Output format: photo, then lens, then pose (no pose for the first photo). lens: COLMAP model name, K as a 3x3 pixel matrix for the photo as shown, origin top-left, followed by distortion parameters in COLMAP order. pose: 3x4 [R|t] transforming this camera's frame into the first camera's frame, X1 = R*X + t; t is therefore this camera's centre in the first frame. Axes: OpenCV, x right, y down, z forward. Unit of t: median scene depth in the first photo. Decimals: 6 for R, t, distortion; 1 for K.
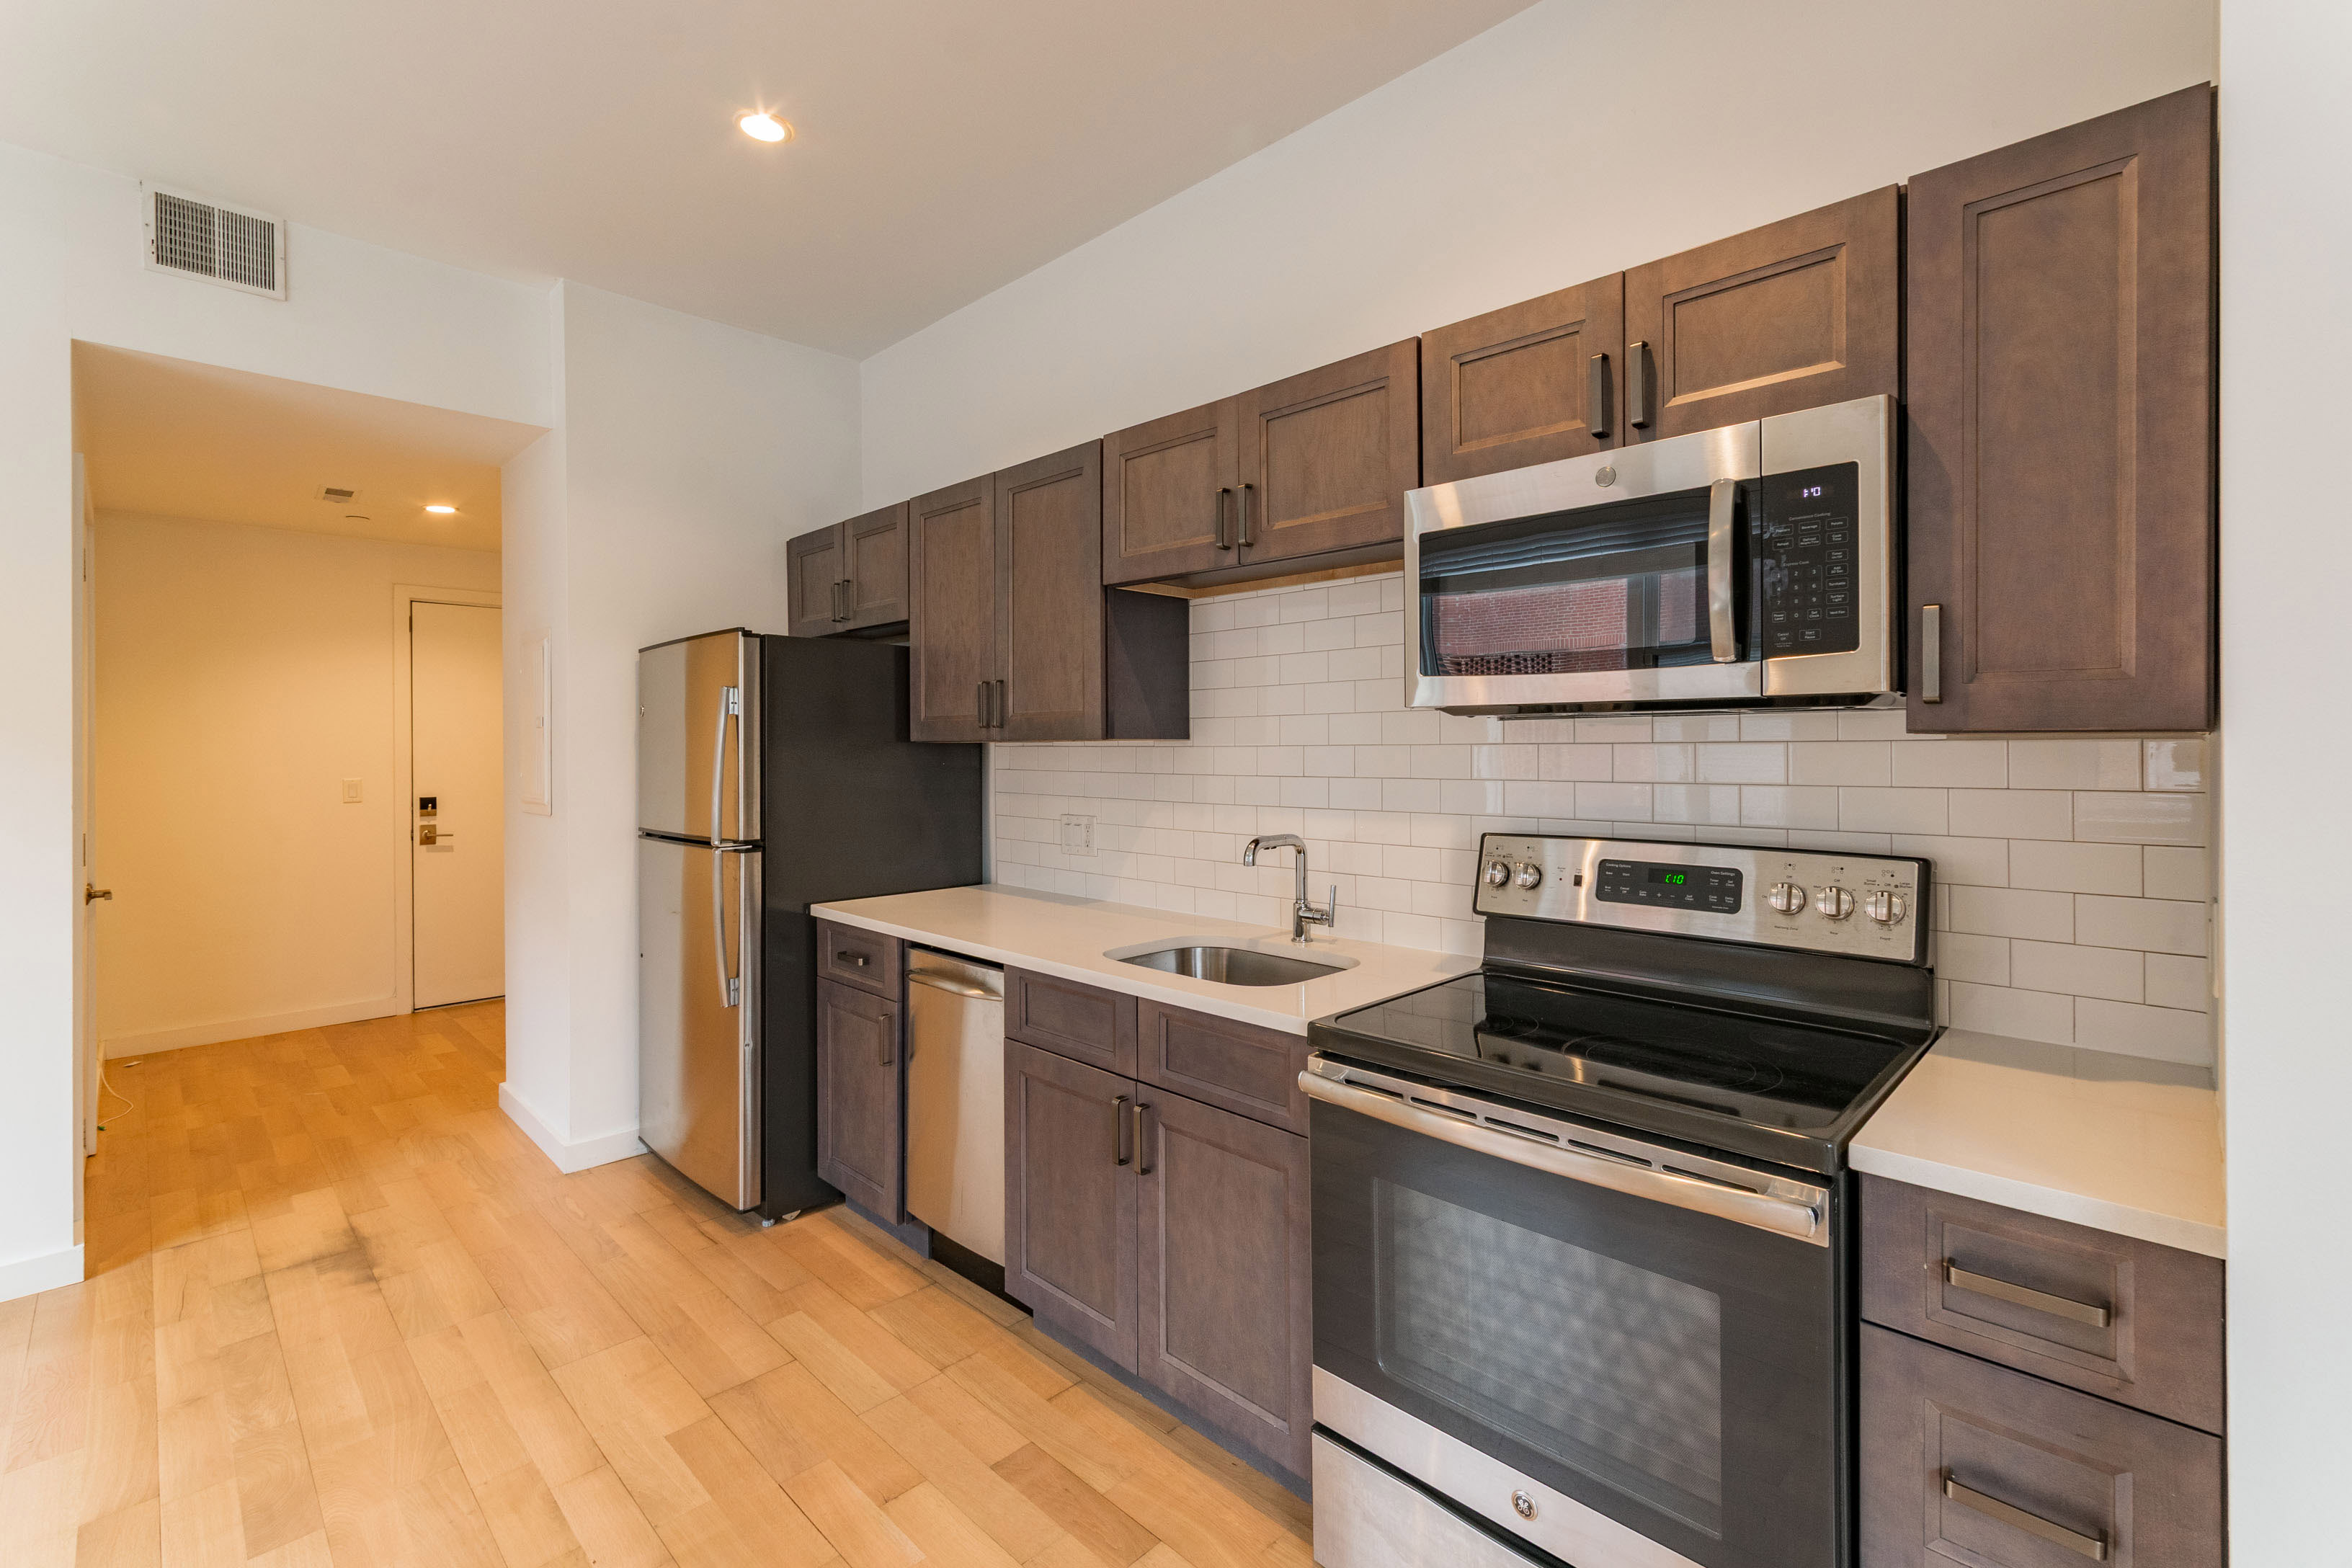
lens RADIAL K [[1060.9, 0, 1223.9], [0, 1060.9, 735.6], [0, 0, 1]] dist [0.001638, 0.000794]
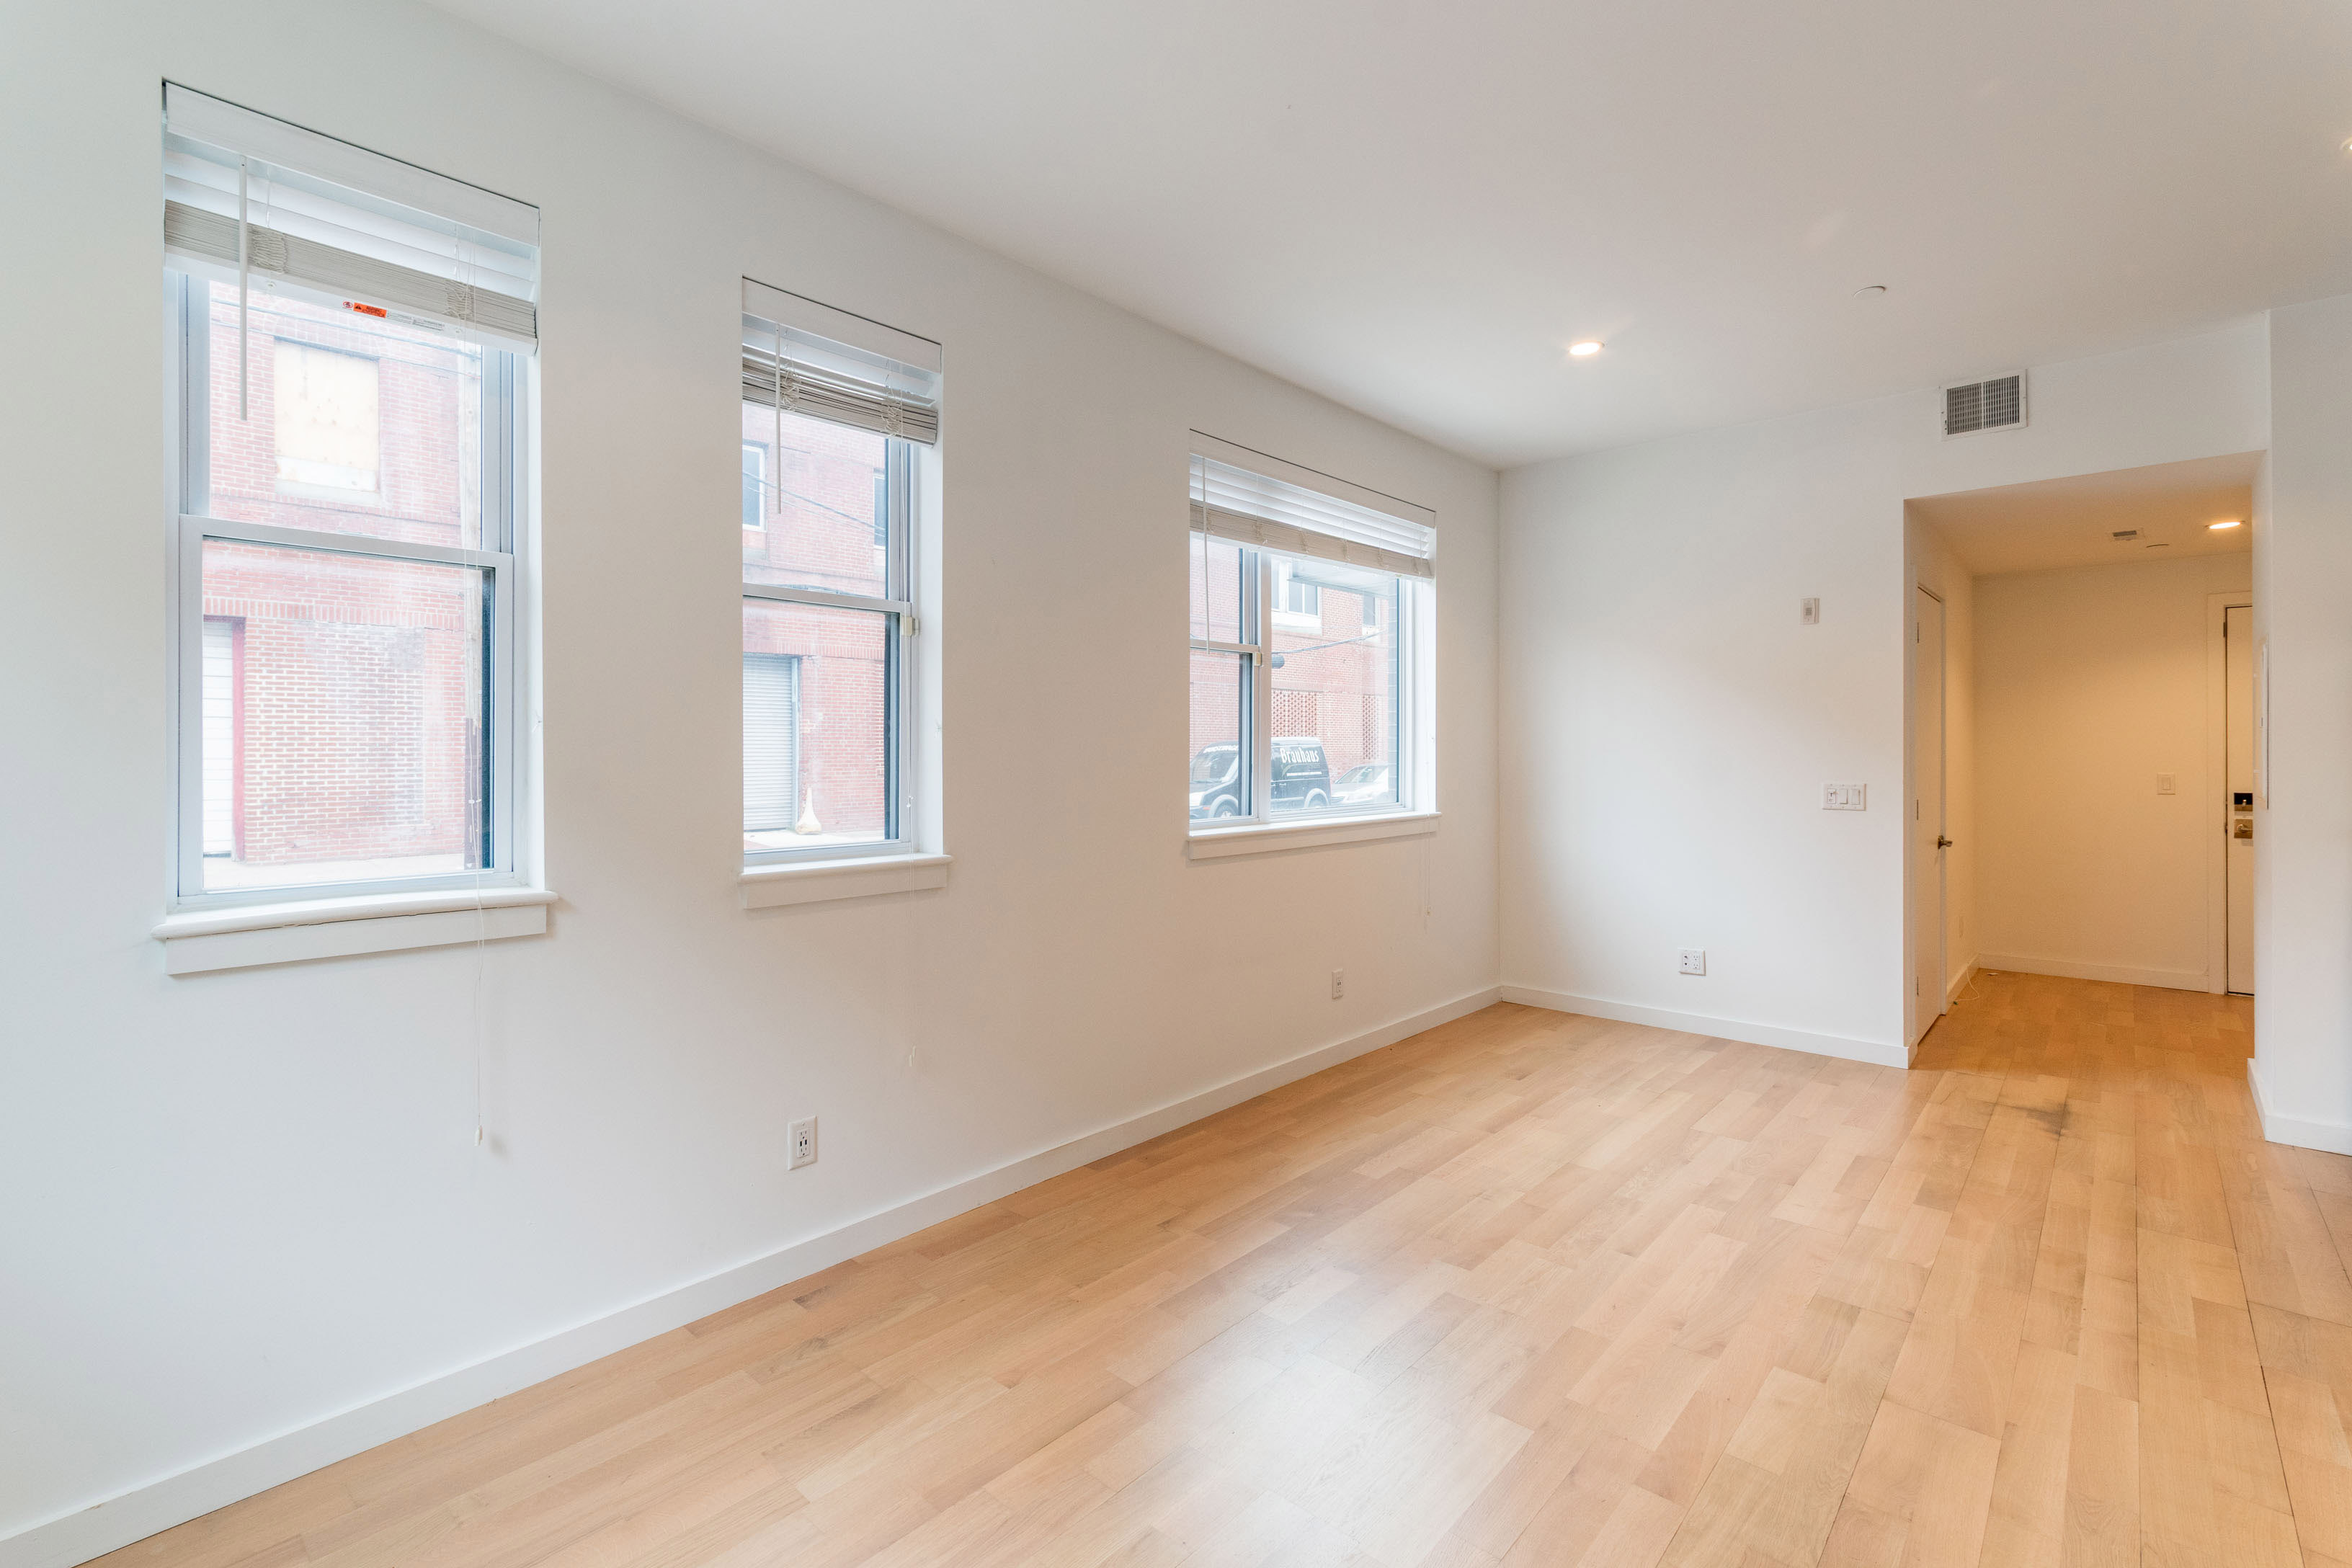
lens RADIAL K [[1068.5, 0, 1187.2], [0, 1068.5, 751.1], [0, 0, 1]] dist [0.003124, 0.001202]
pose [[0.048779, 0.011815, -0.998740, 0.544133], [0.003343, 0.999922, 0.011993, 0.001154], [0.998804, -0.003924, 0.048735, -0.192062]]
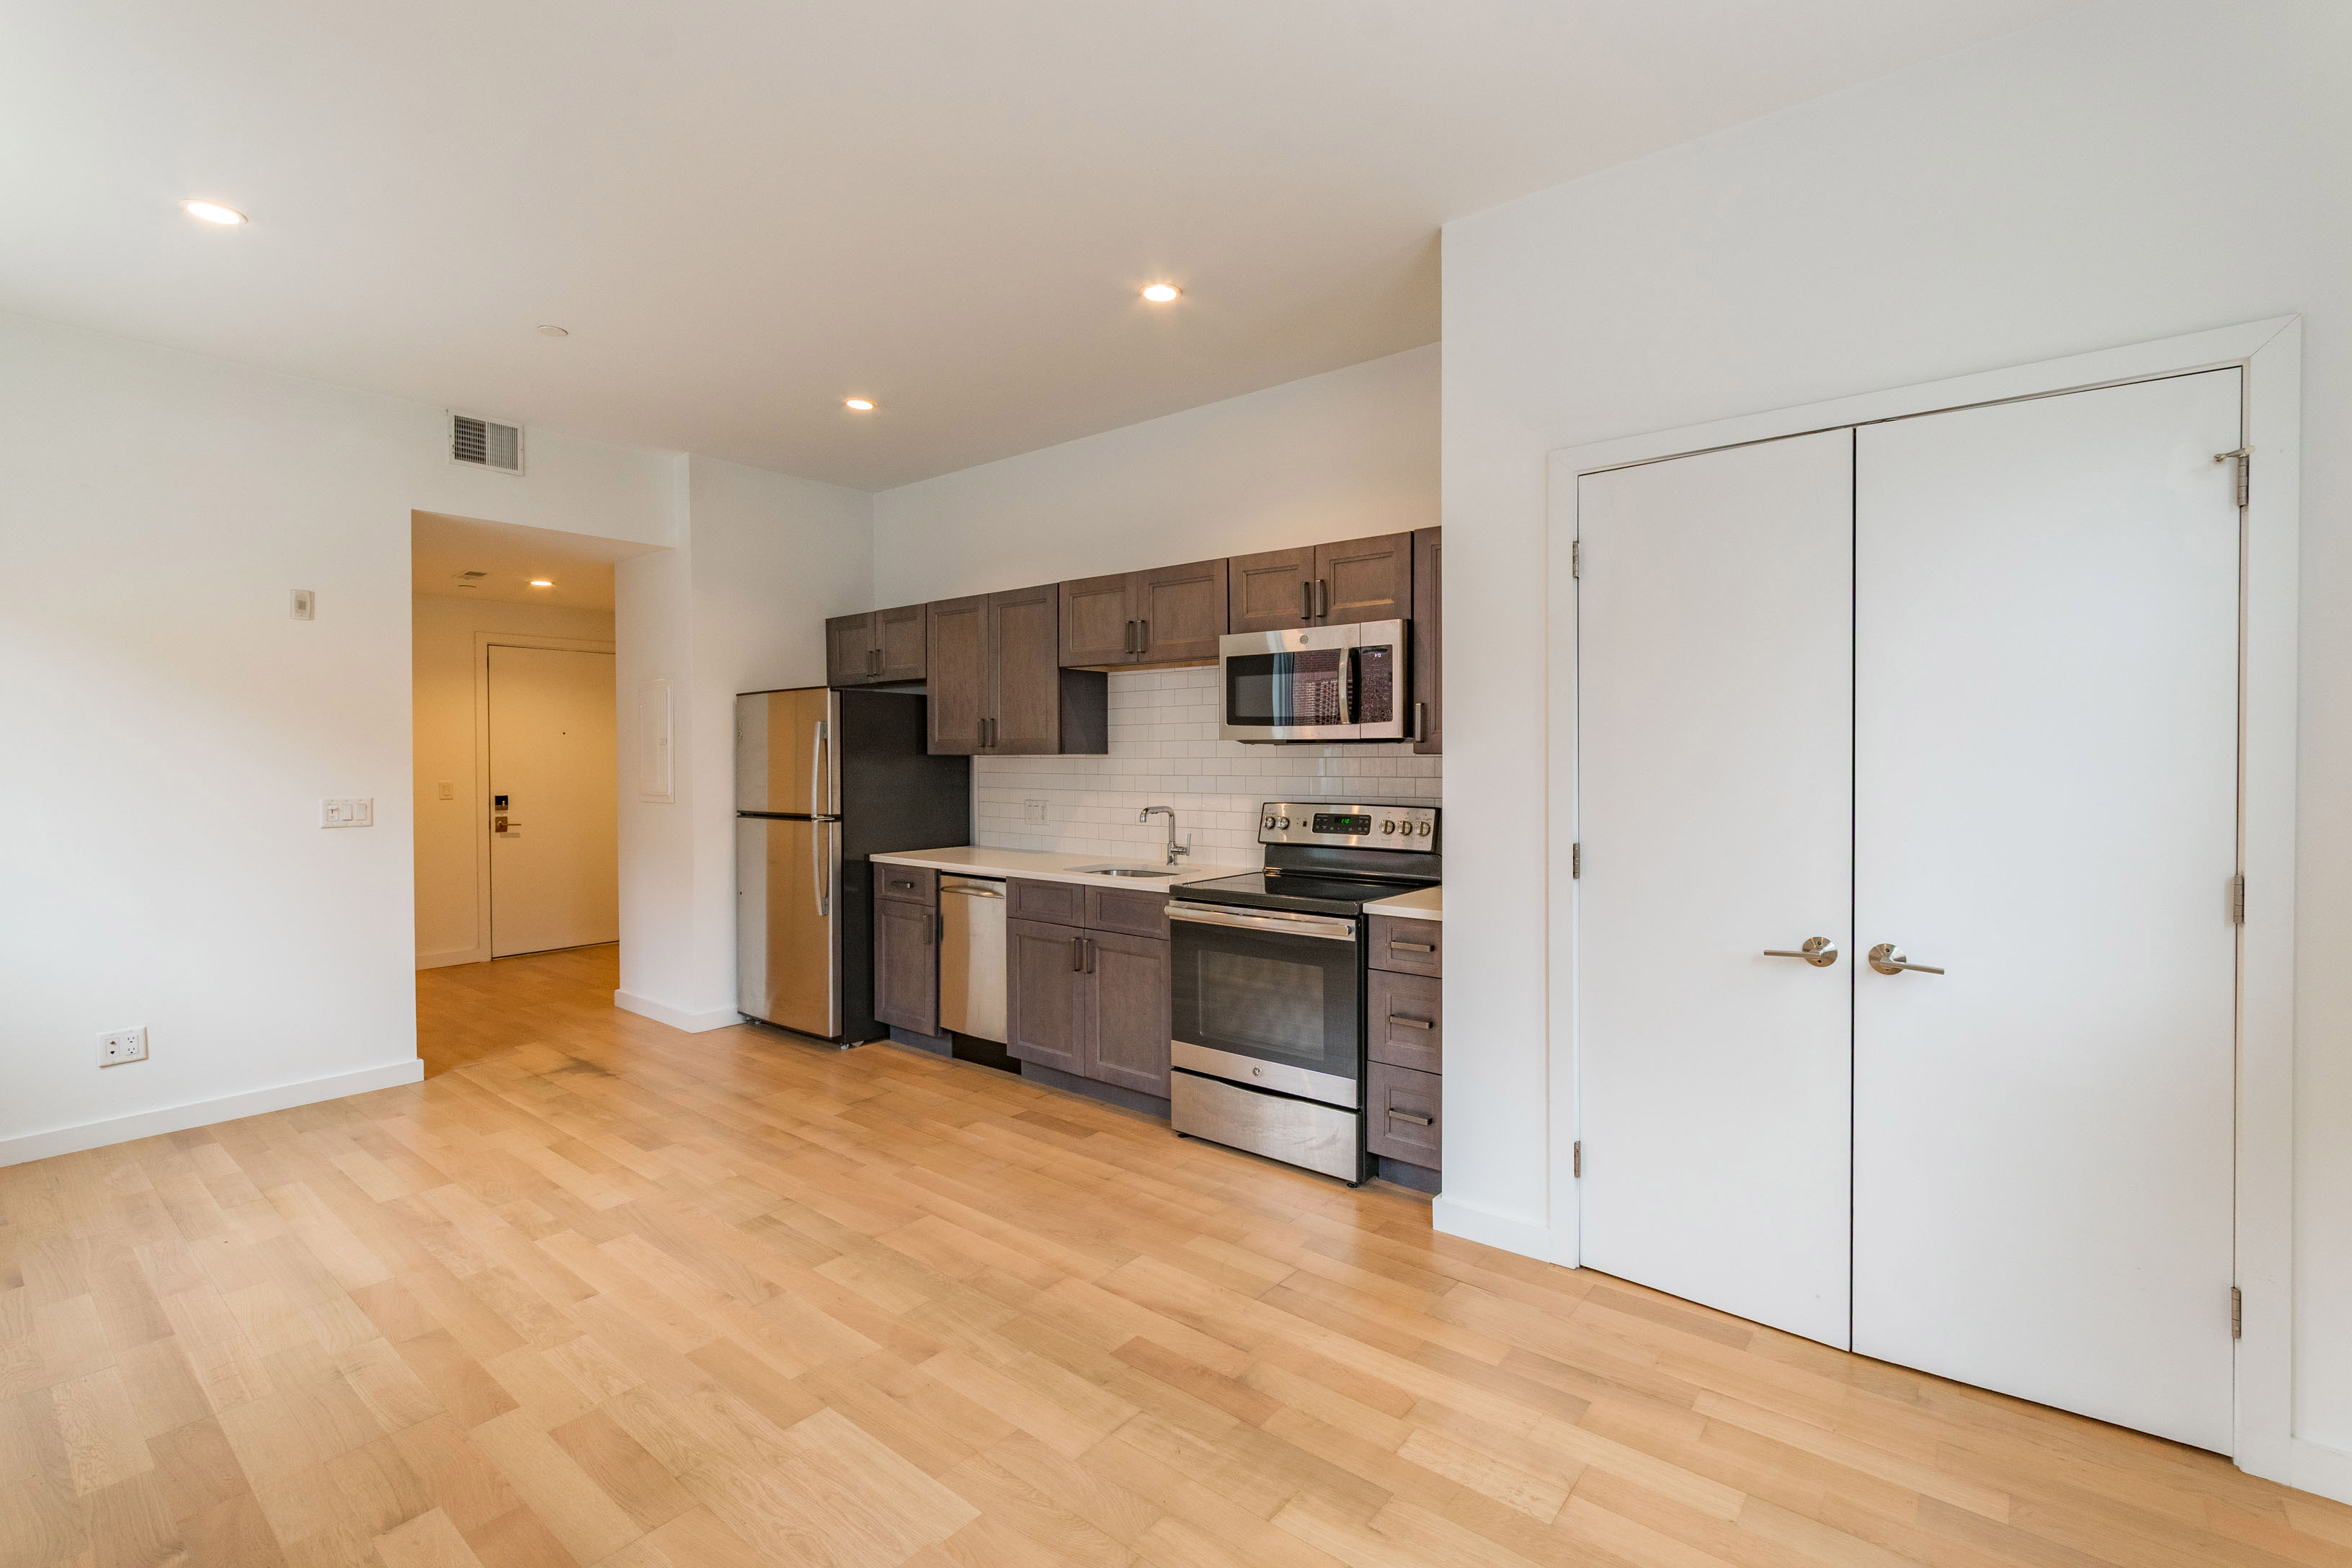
lens RADIAL K [[1026.8, 0, 1228.7], [0, 1026.8, 767.1], [0, 0, 1]] dist [-0.000185, 0.000280]
pose [[0.992735, 0.006278, 0.120154, -0.038987], [-0.007867, 0.999888, 0.012749, 0.001018], [-0.120061, -0.013602, 0.992673, -0.751643]]
